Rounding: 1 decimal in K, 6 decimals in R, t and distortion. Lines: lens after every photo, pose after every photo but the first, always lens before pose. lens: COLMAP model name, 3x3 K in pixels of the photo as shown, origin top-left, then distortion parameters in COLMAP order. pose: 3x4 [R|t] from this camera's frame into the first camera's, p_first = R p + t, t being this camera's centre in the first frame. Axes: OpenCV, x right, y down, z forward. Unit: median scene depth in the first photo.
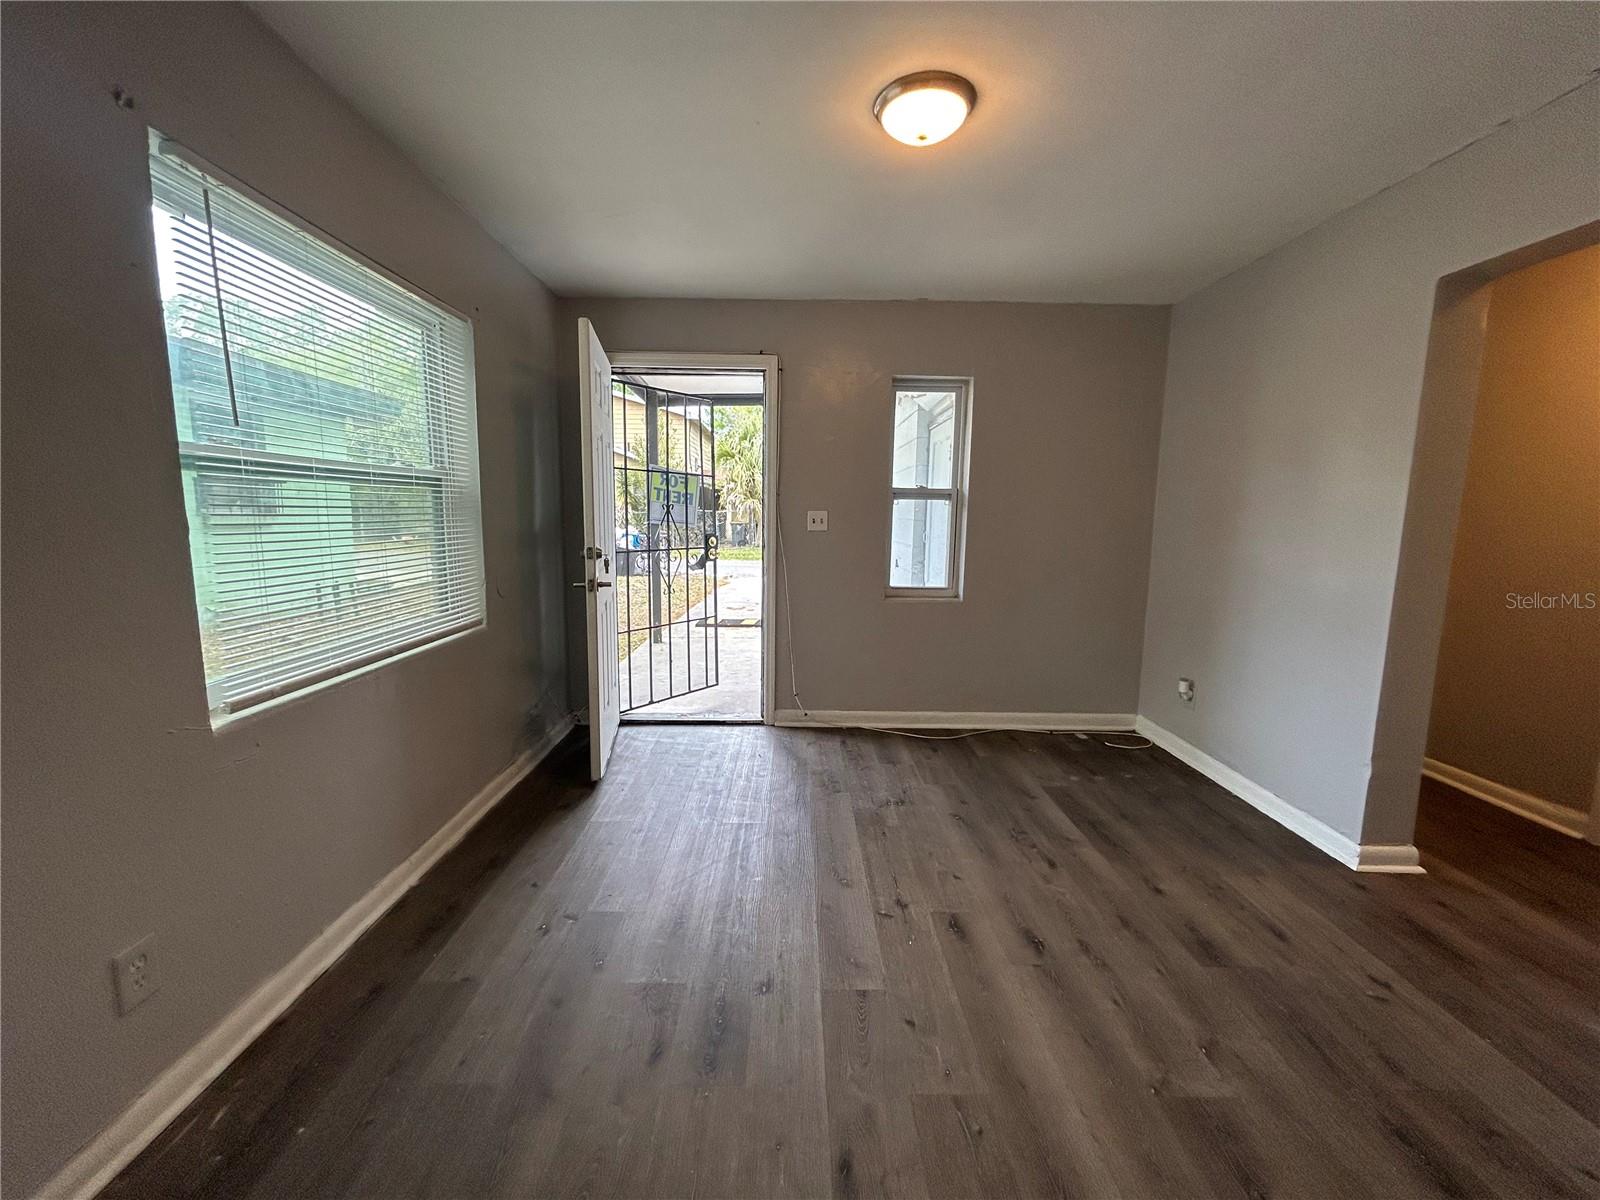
lens RADIAL K [[645.5, 0, 800.0], [0, 645.5, 600.0], [0, 0, 1]] dist [0.000484, -0.000128]
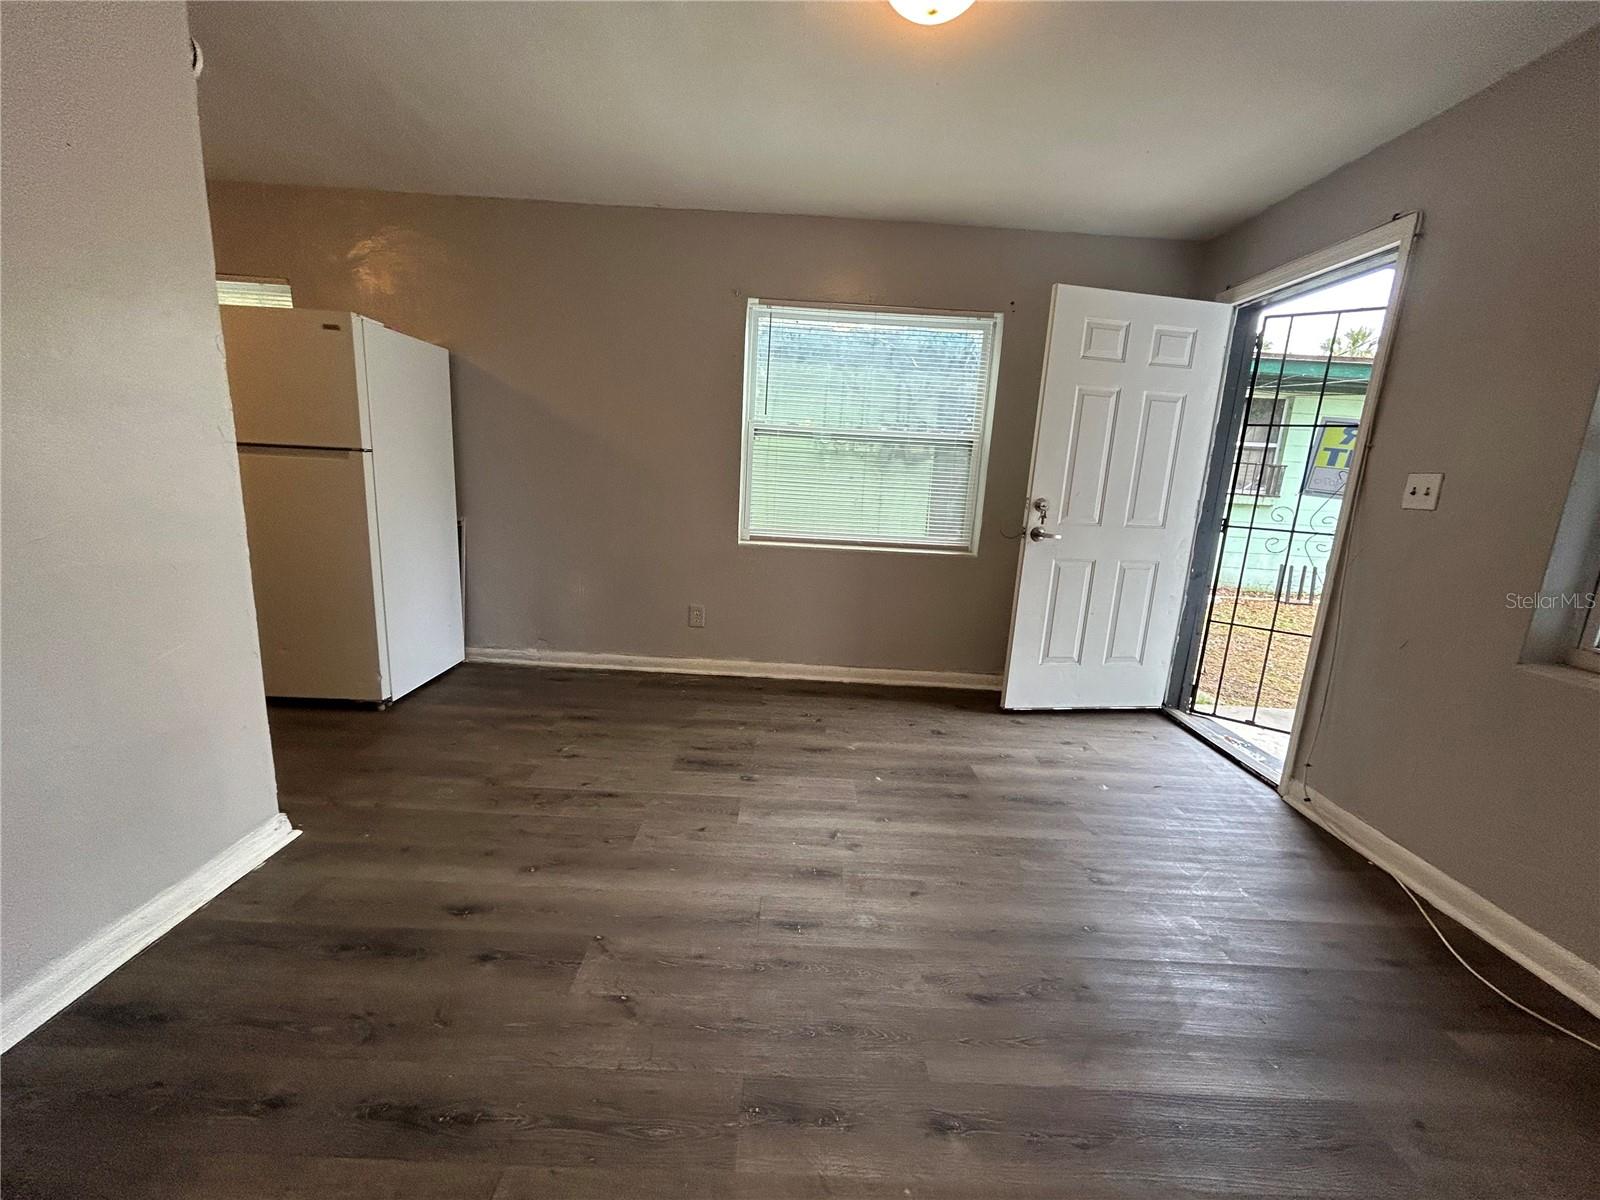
lens RADIAL K [[645.5, 0, 800.0], [0, 645.5, 600.0], [0, 0, 1]] dist [0.000484, -0.000128]
pose [[-0.010454, 0.186350, -0.982428, 0.997139], [-0.185964, 0.964979, 0.185019, -0.057625], [0.982501, 0.184631, 0.024567, 0.777991]]
